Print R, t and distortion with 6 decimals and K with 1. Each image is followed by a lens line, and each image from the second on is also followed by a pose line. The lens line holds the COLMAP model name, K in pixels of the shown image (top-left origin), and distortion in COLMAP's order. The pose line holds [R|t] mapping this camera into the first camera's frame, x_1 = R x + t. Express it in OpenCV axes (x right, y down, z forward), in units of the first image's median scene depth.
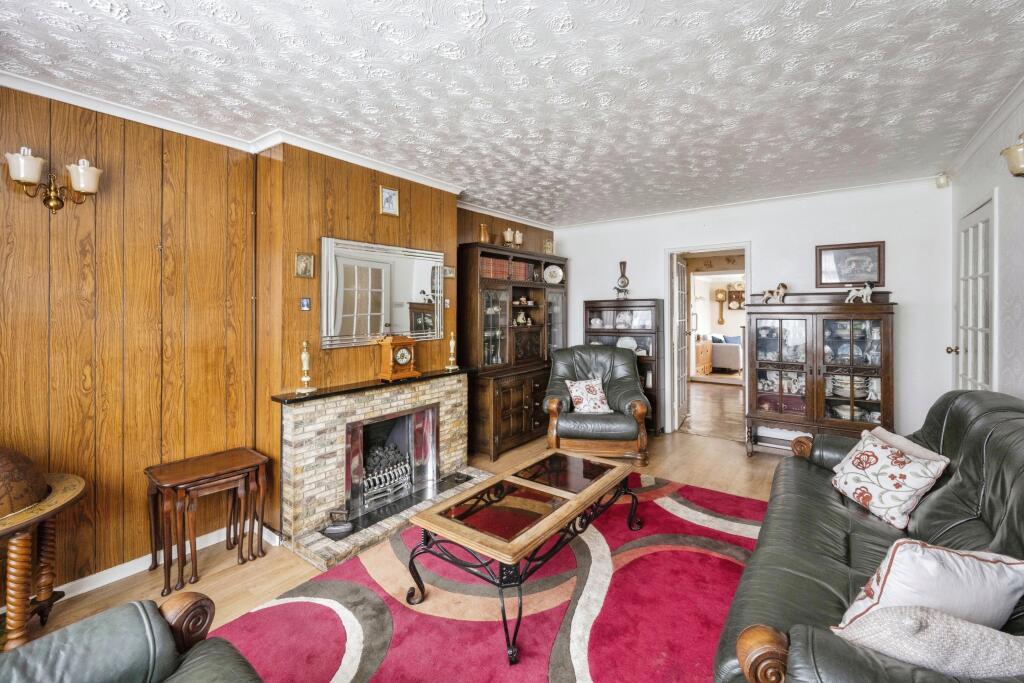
lens RADIAL K [[427.4, 0, 512.8], [0, 427.4, 309.9], [0, 0, 1]] dist [-0.000058, -0.000011]
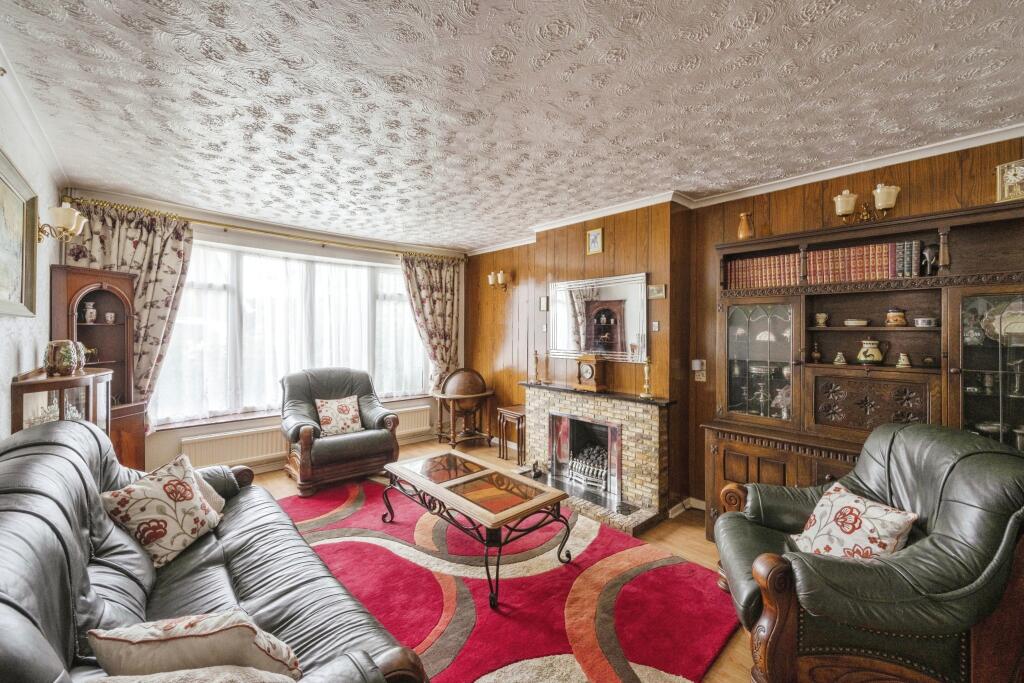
lens RADIAL K [[398.2, 0, 512.1], [0, 398.2, 325.6], [0, 0, 1]] dist [0.000505, 0.000026]
pose [[-0.163630, -0.000064, -0.986522, 0.801642], [0.002673, 0.999996, -0.000508, -0.018525], [0.986518, -0.002720, -0.163629, 0.902267]]
